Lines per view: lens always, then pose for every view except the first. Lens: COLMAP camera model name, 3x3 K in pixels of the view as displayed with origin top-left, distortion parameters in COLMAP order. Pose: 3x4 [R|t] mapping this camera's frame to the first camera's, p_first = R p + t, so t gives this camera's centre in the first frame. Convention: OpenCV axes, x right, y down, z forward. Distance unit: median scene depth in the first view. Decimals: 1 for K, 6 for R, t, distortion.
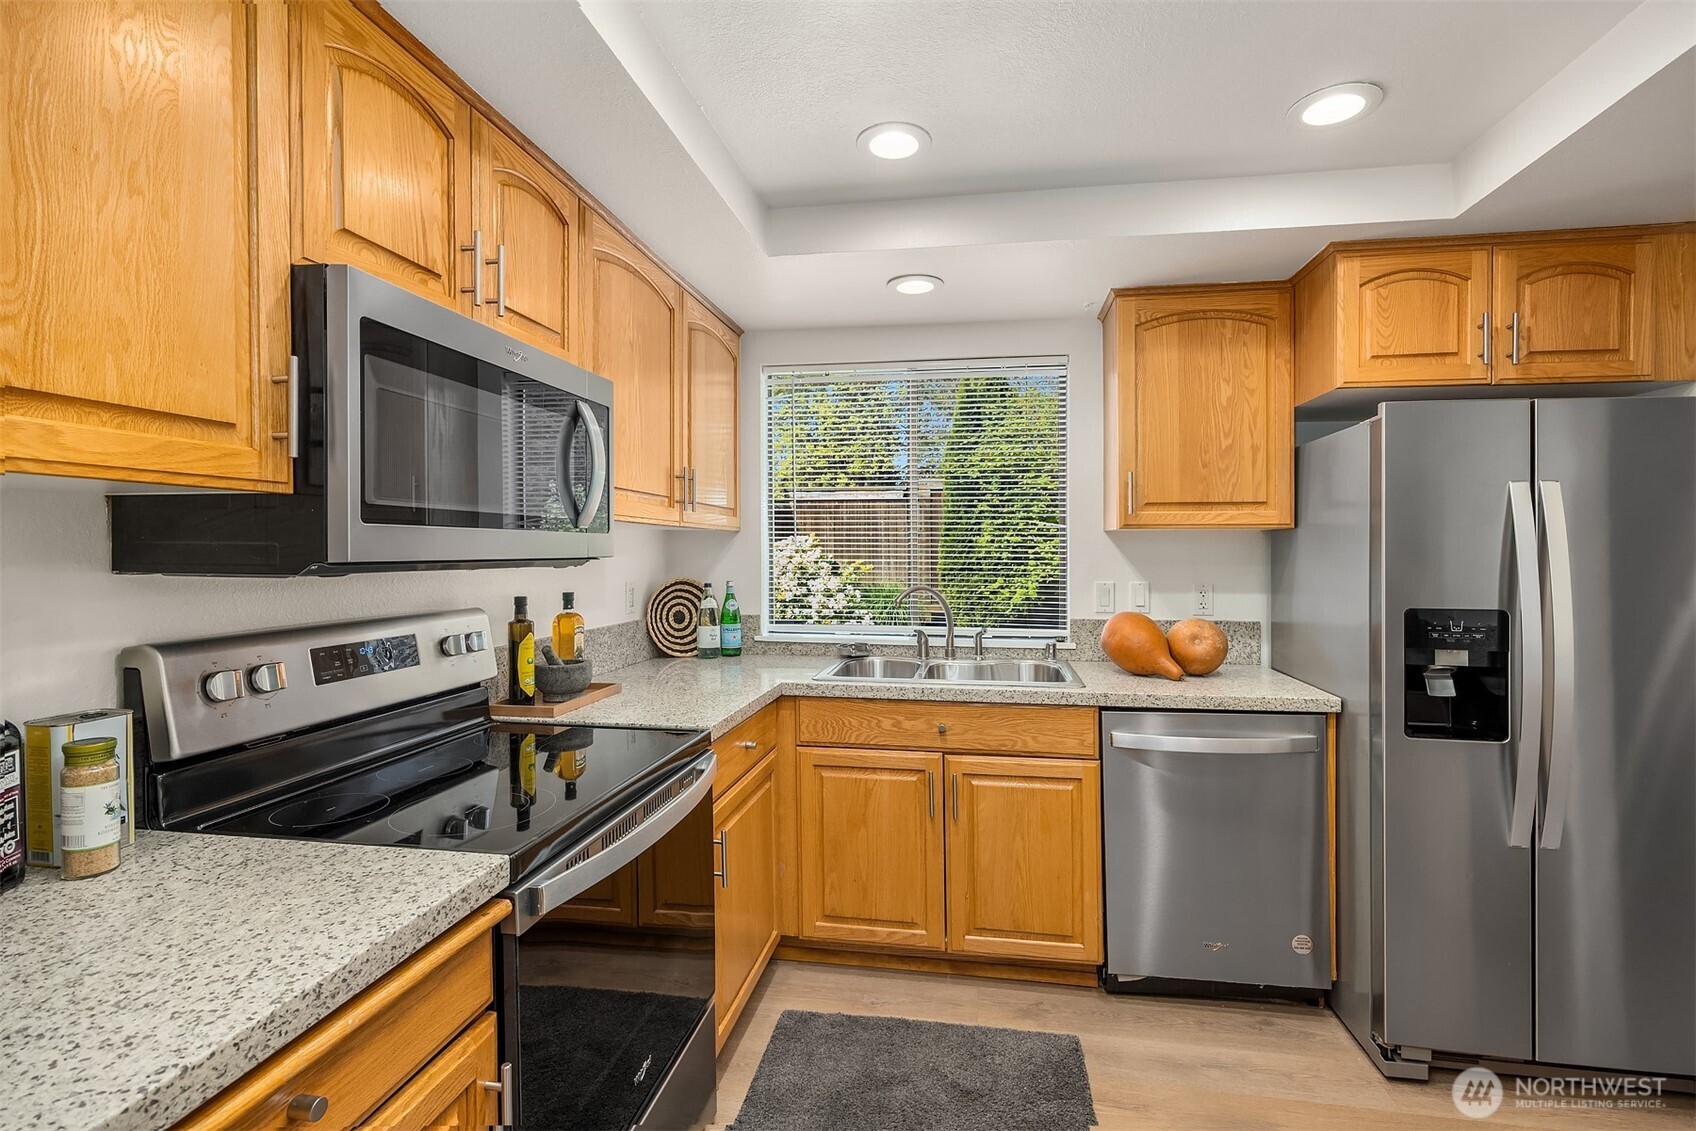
lens RADIAL K [[784.4, 0, 856.6], [0, 784.4, 555.3], [0, 0, 1]] dist [-0.016753, 0.000225]
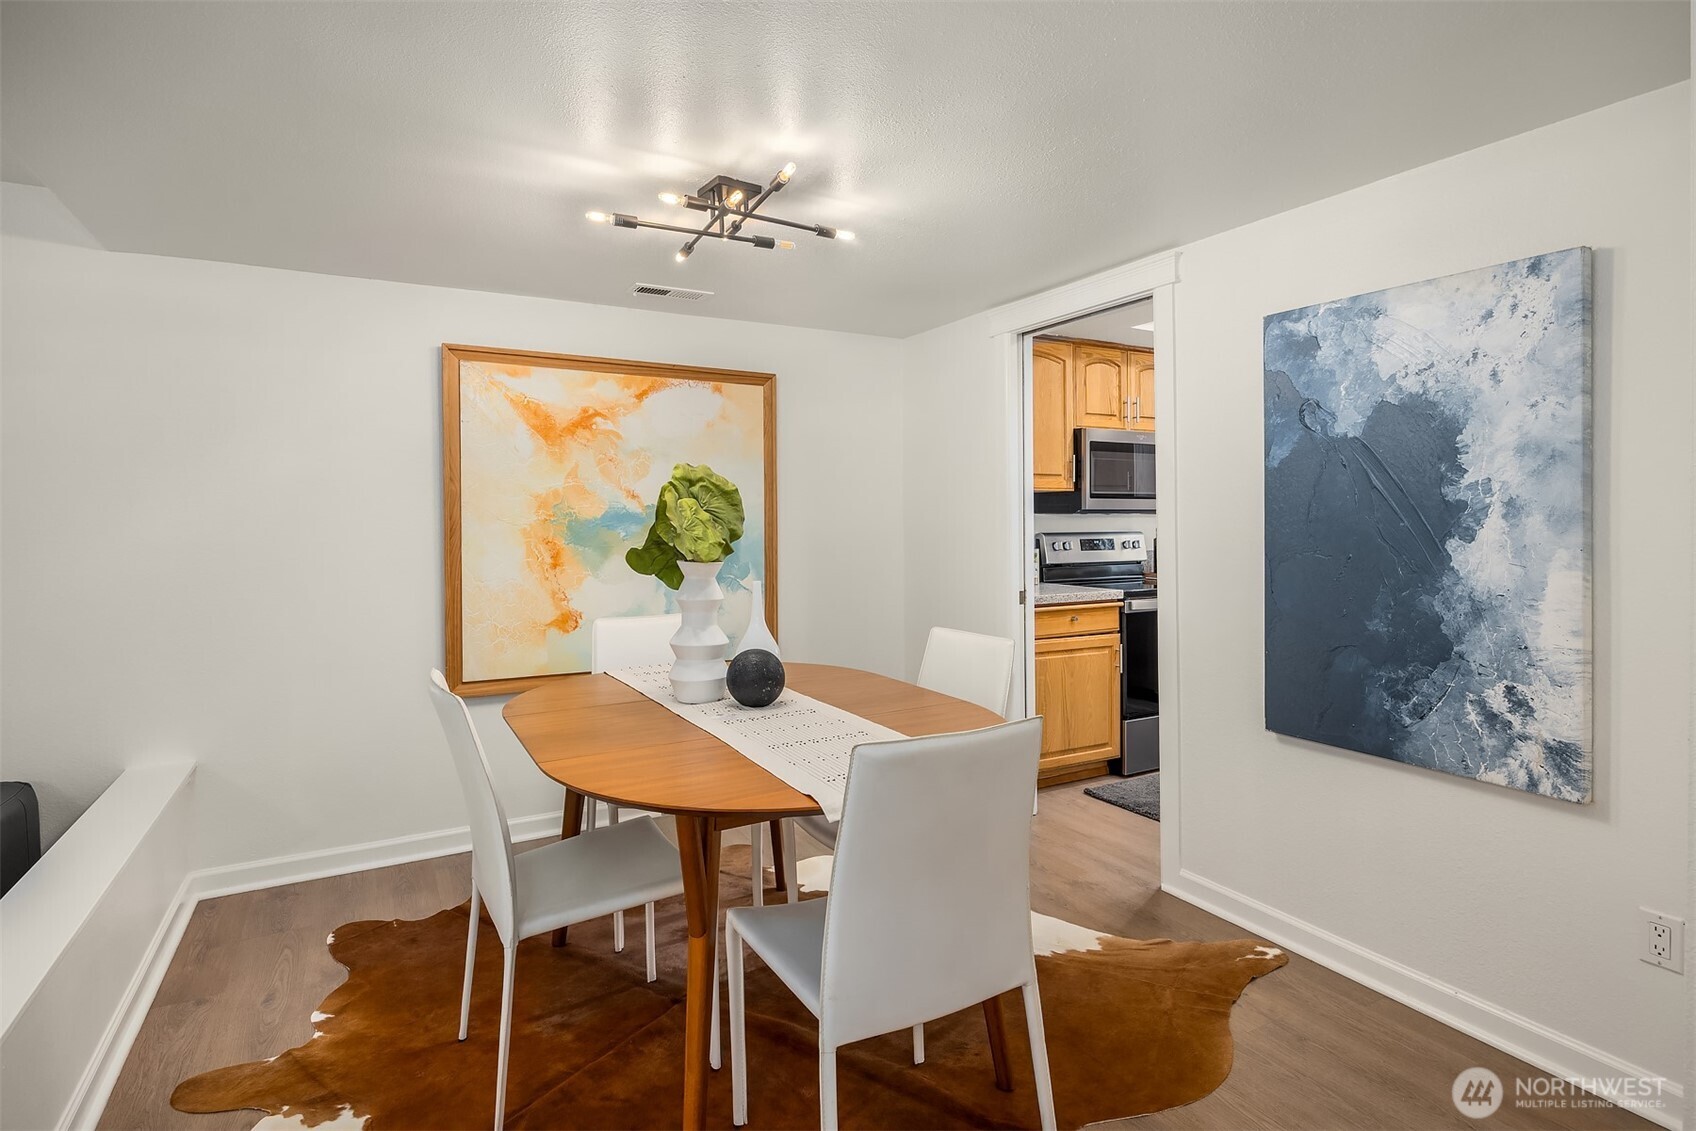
lens RADIAL K [[879.1, 0, 857.6], [0, 879.1, 528.9], [0, 0, 1]] dist [-0.002342, -0.000492]
pose [[0.634124, 0.002666, -0.773227, 1.777072], [-0.001130, 0.999996, 0.002520, 0.086202], [0.773231, -0.000724, 0.634124, -2.345195]]
